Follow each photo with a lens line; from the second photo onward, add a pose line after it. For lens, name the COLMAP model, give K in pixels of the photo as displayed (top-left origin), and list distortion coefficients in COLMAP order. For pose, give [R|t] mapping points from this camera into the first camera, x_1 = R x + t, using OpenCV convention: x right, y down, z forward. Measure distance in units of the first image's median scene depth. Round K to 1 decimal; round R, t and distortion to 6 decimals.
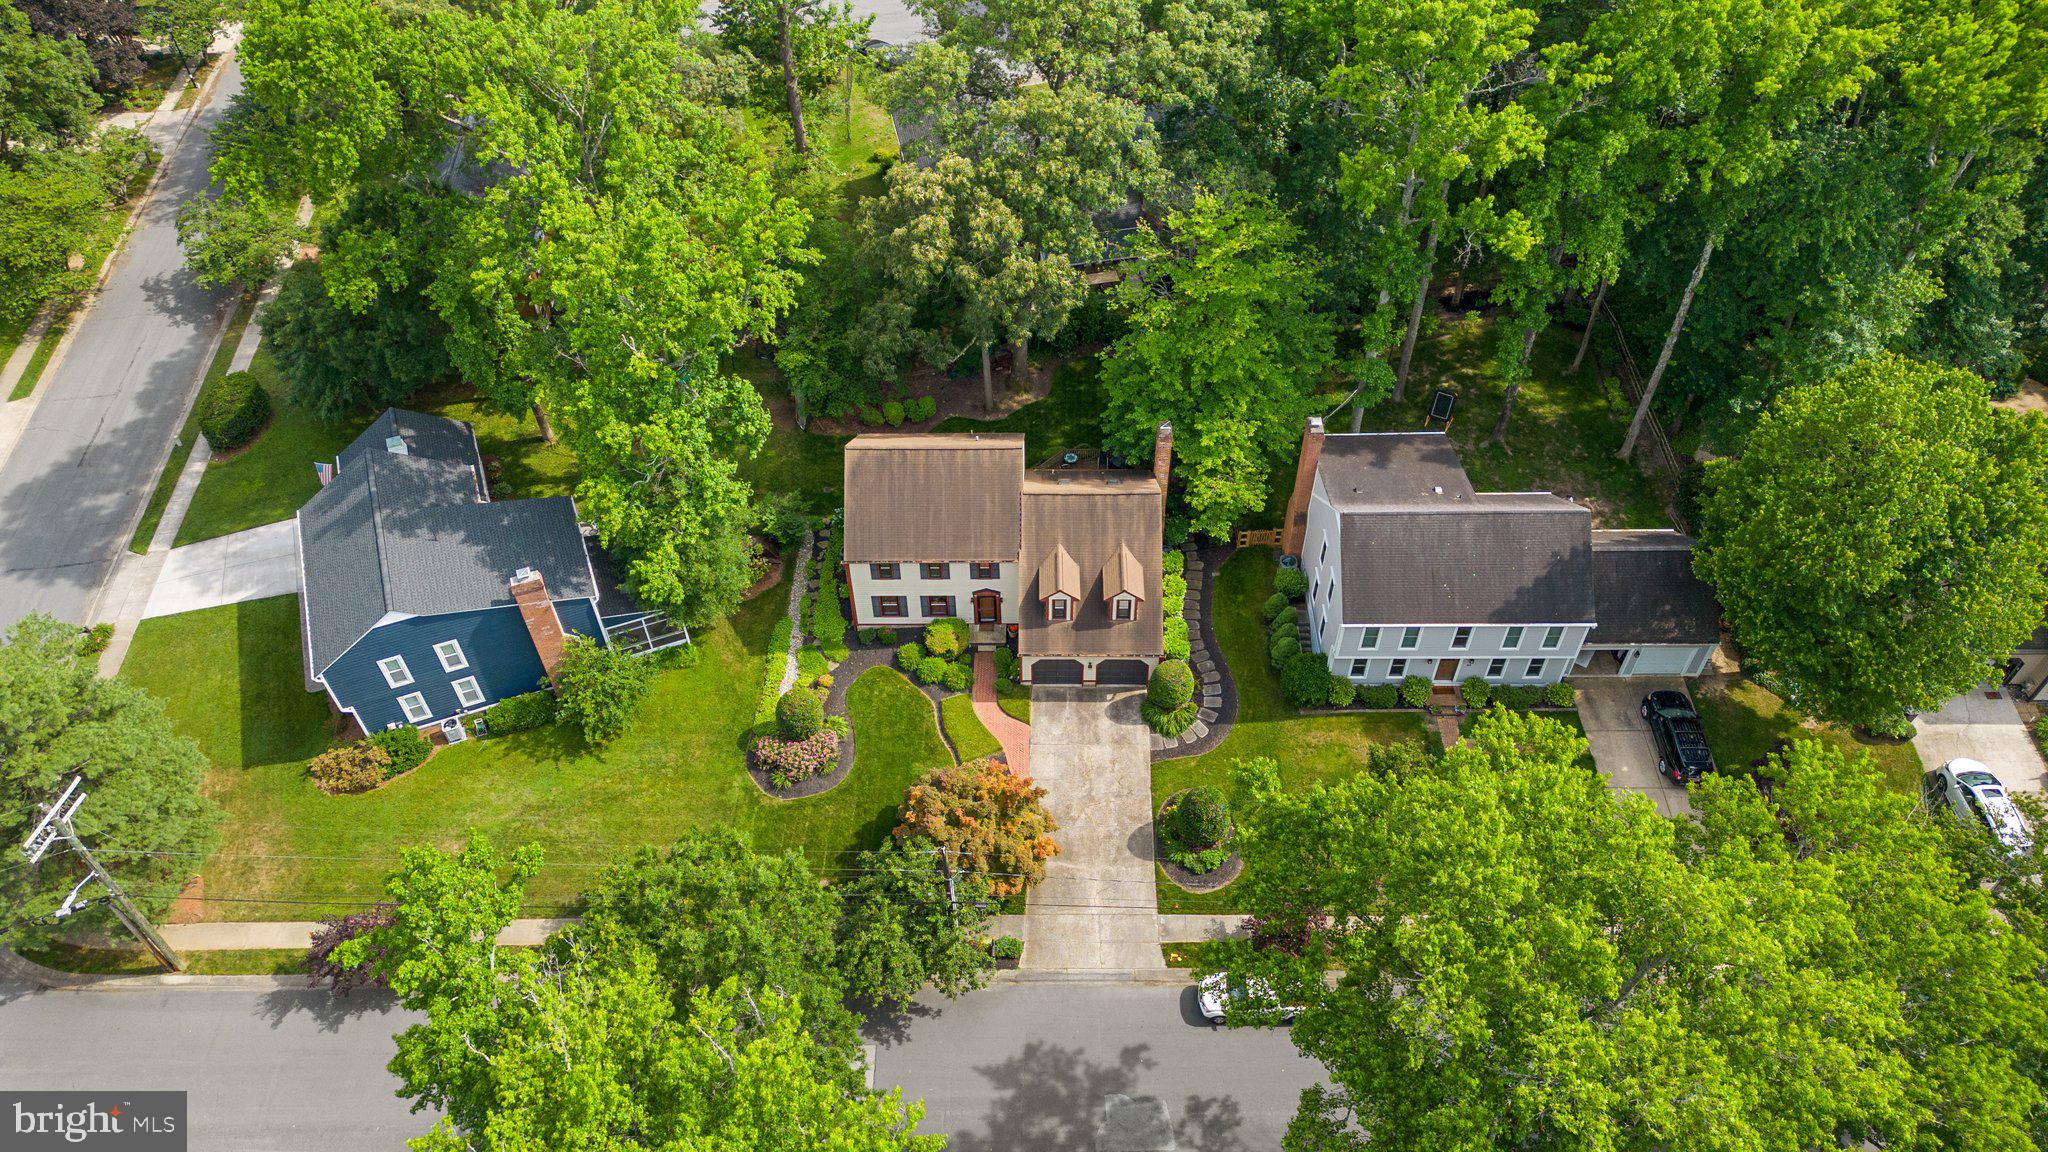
lens RADIAL K [[1482.6, 0, 1024.0], [0, 1482.6, 576.0], [0, 0, 1]] dist [0.069978, -0.081250]
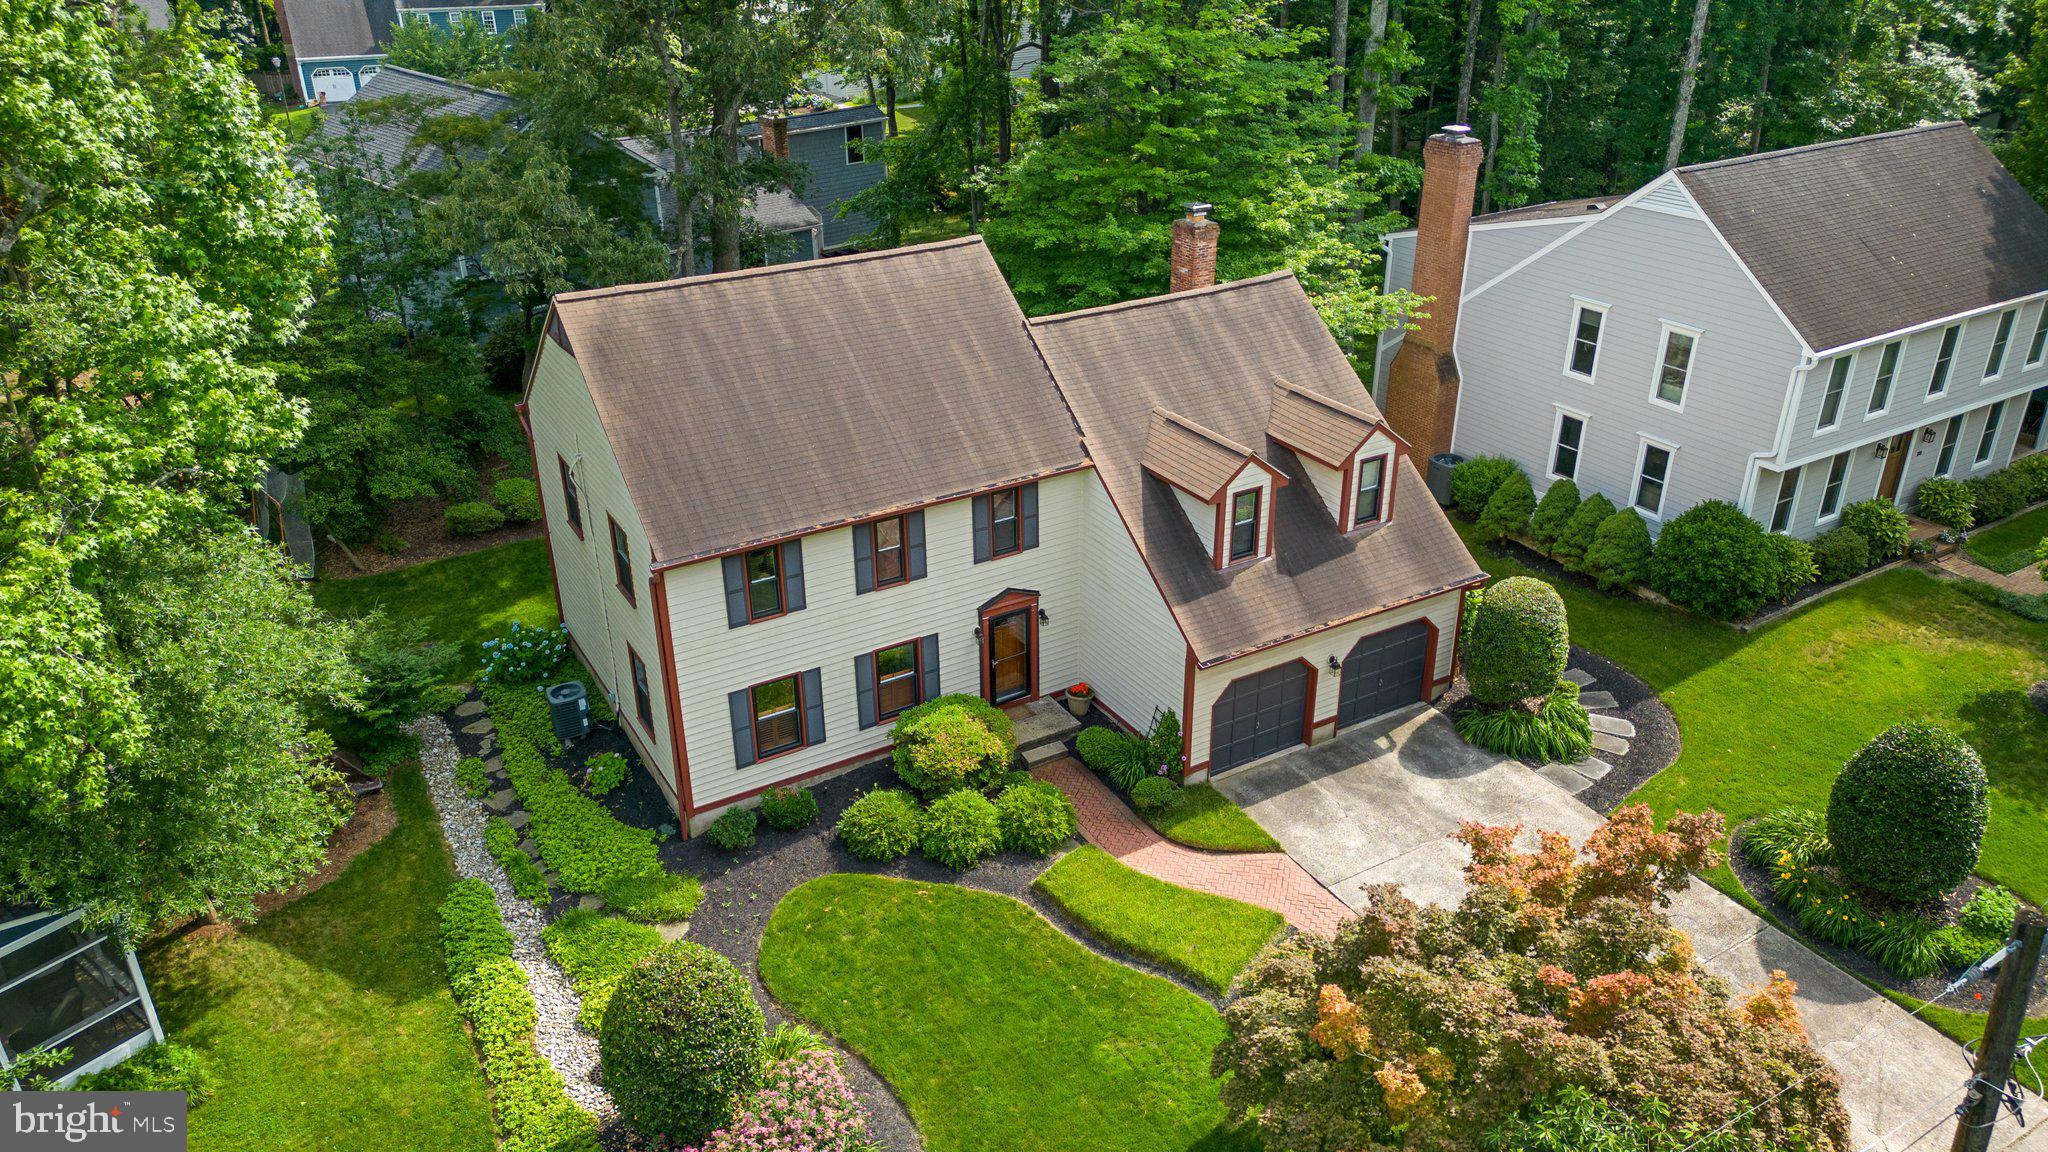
lens RADIAL K [[1482.6, 0, 1024.0], [0, 1482.6, 576.0], [0, 0, 1]] dist [0.069978, -0.081250]
pose [[0.853576, -0.228241, 0.468310, -0.206549], [0.390151, 0.875761, -0.284296, 0.119862], [-0.345240, 0.425380, 0.836577, 0.680931]]
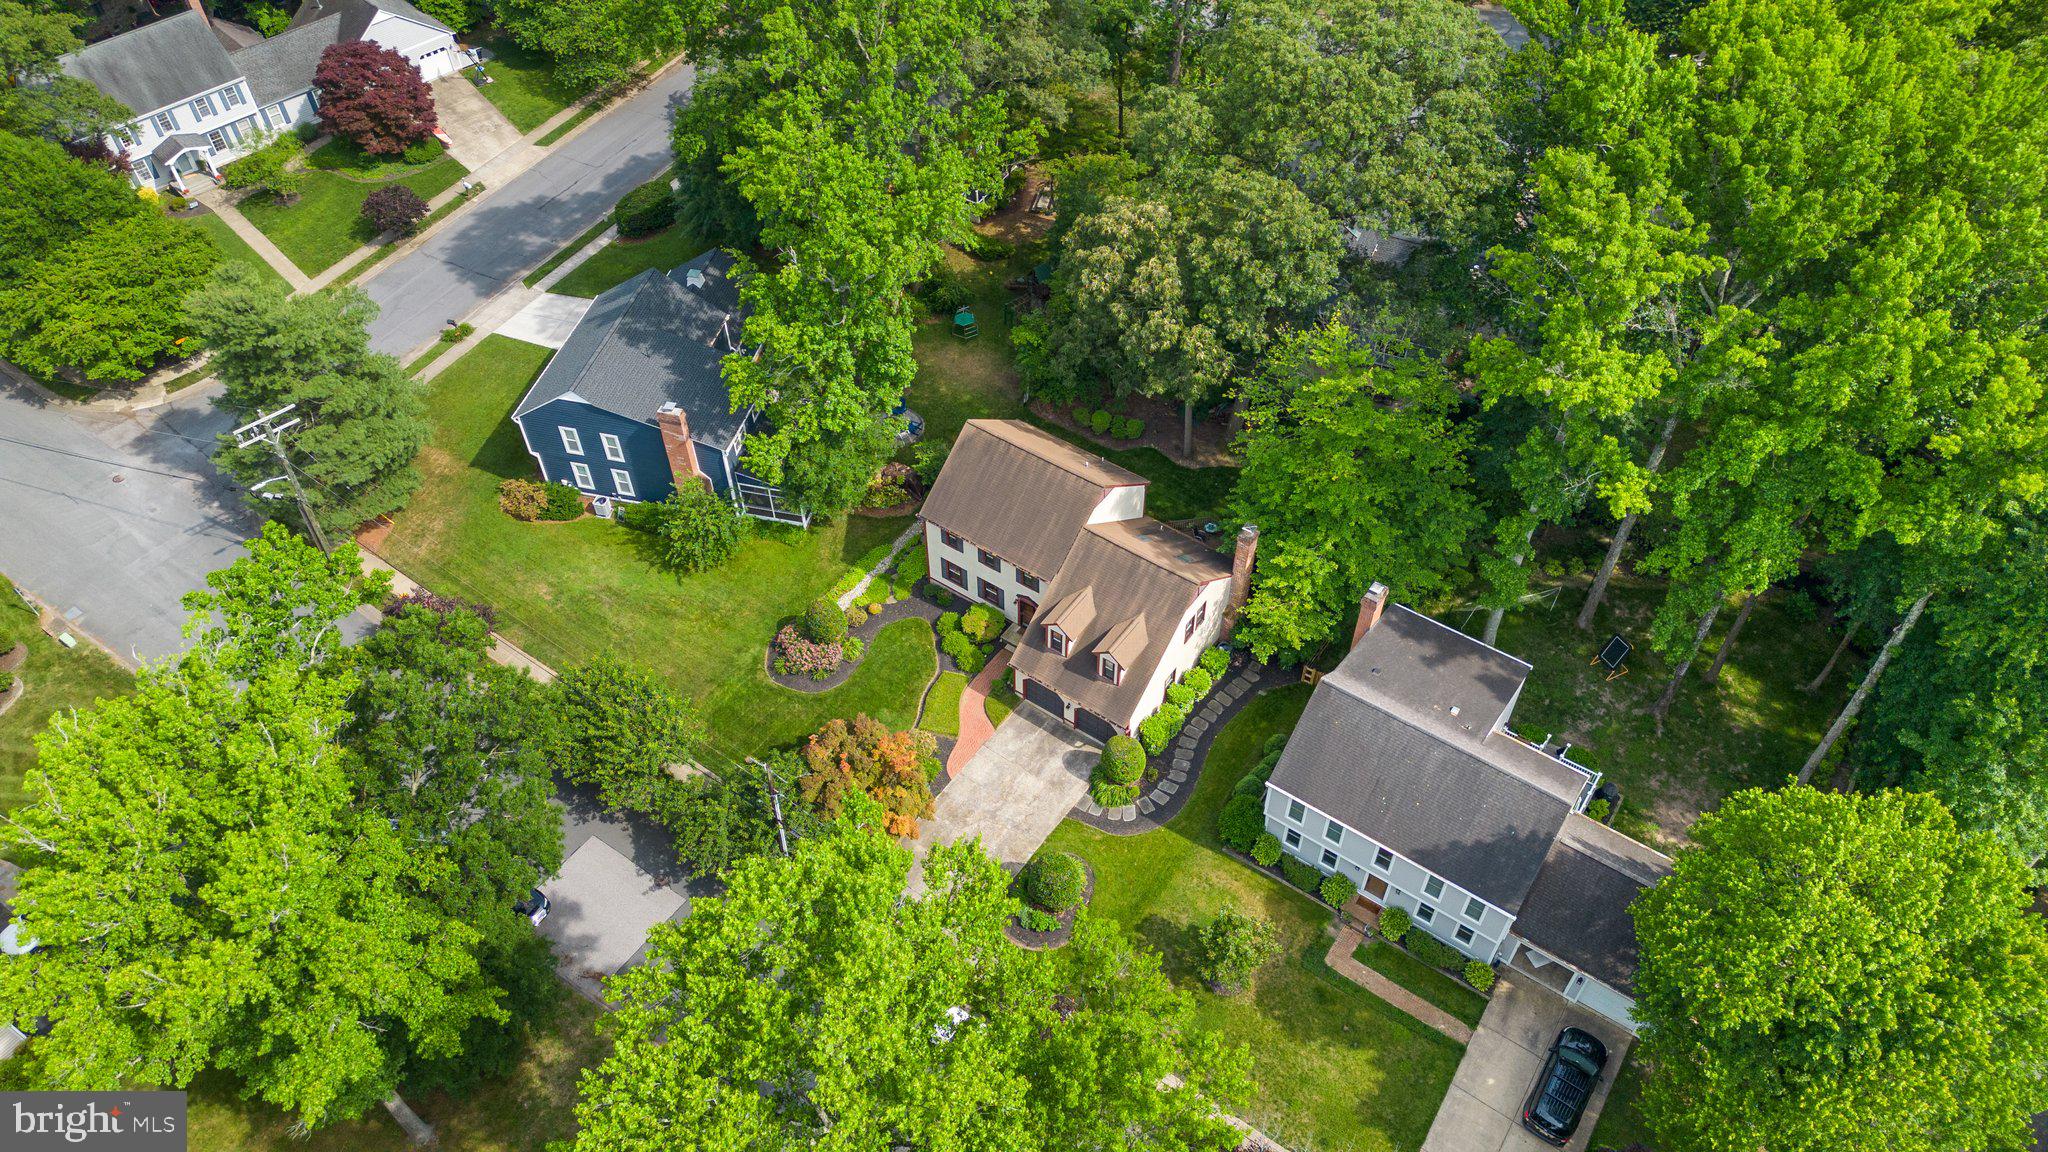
lens RADIAL K [[1467.8, 0, 1015.5], [0, 1467.8, 569.9], [0, 0, 1]] dist [0.080571, -0.086760]
pose [[0.815979, 0.429580, -0.386831, 0.365871], [-0.428575, 0.898615, 0.093888, -0.103852], [0.387945, 0.089176, 0.917358, 0.042832]]
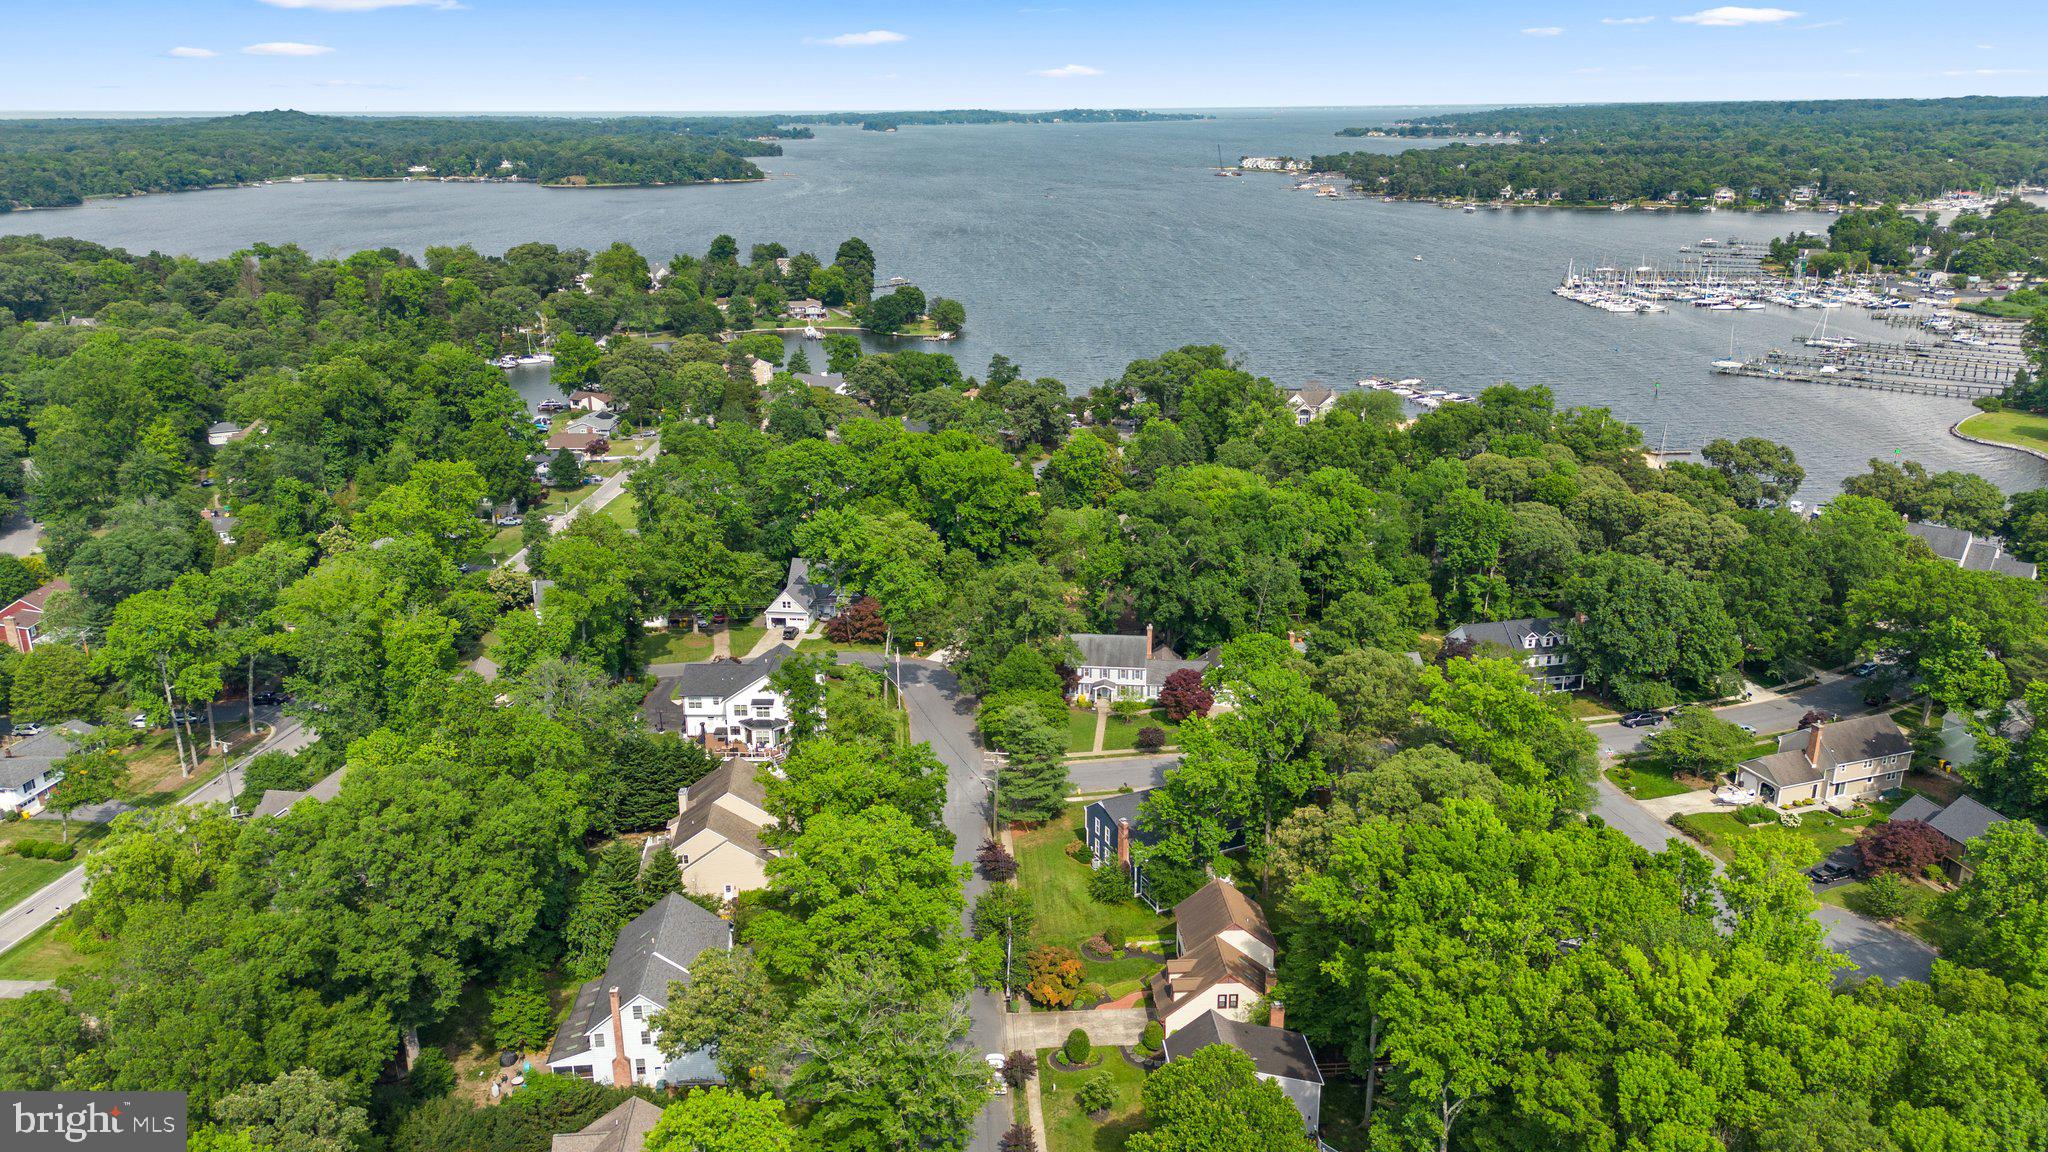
lens RADIAL K [[1455.1, 0, 1033.7], [0, 1455.1, 513.3], [0, 0, 1]] dist [0.060915, -0.068372]
pose [[0.070145, 0.281552, -0.956979, 1.772814], [-0.736351, 0.661801, 0.140734, -0.548436], [0.672954, 0.694800, 0.253744, -0.096378]]
